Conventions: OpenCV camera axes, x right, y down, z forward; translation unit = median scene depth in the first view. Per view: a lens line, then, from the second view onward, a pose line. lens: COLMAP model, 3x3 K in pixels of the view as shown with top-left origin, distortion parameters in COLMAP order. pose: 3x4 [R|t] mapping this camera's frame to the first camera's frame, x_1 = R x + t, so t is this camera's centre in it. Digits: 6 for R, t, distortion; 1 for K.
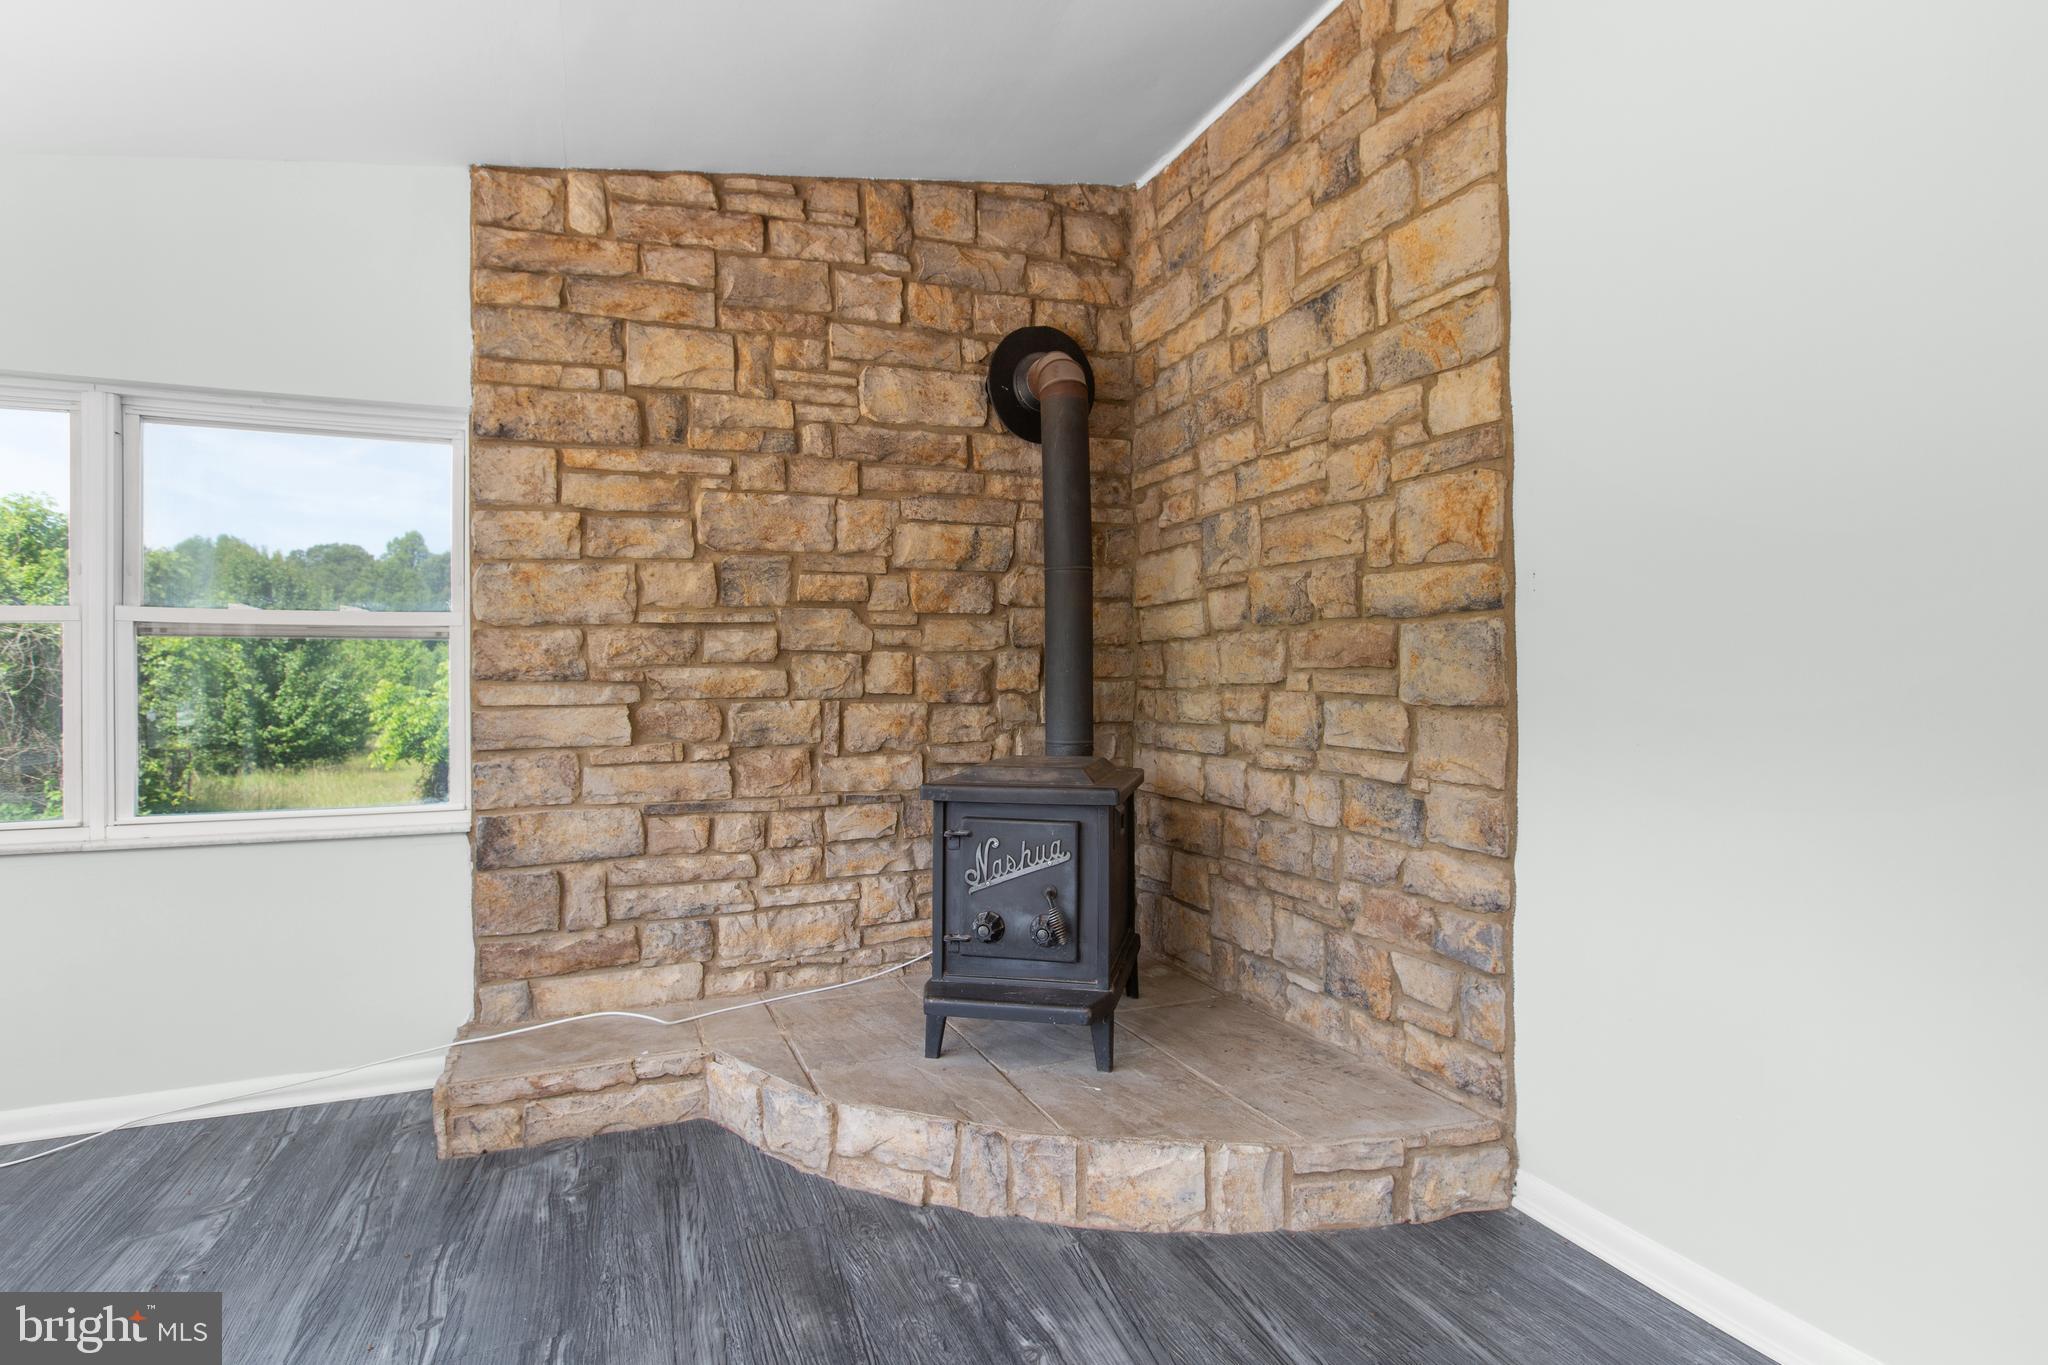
lens RADIAL K [[1054.4, 0, 1023.8], [0, 1054.4, 678.8], [0, 0, 1]] dist [-0.003216, 0.003167]
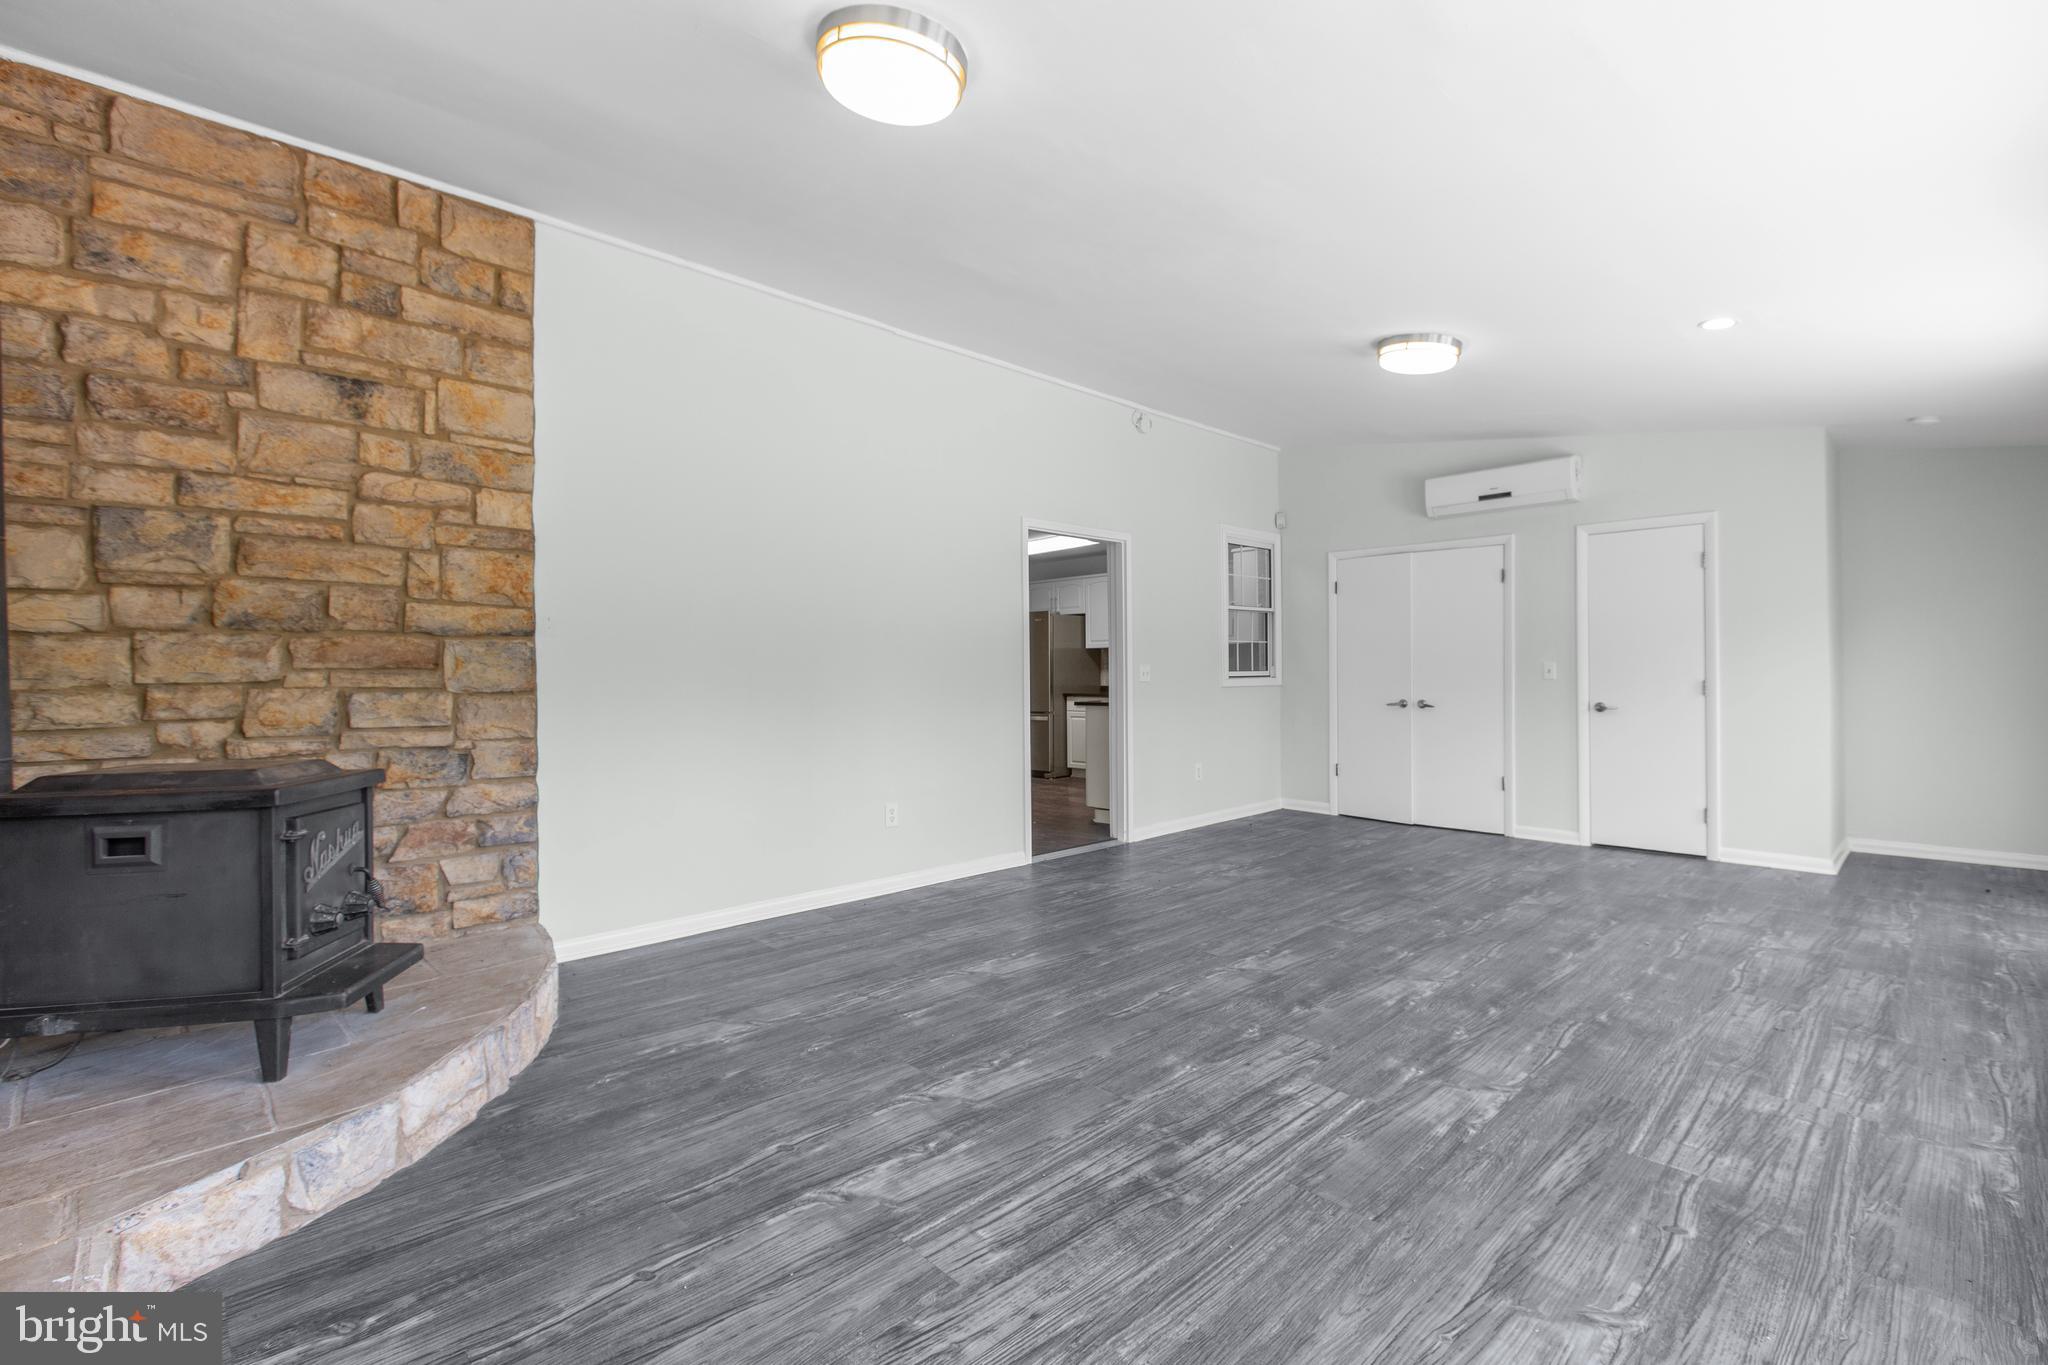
lens RADIAL K [[905.5, 0, 1011.8], [0, 905.5, 670.6], [0, 0, 1]] dist [0.002485, 0.000842]
pose [[-0.363991, 0.003082, 0.931397, -0.950394], [0.006350, 0.999979, -0.000827, -0.001553], [-0.931381, 0.005614, -0.364003, 0.598137]]
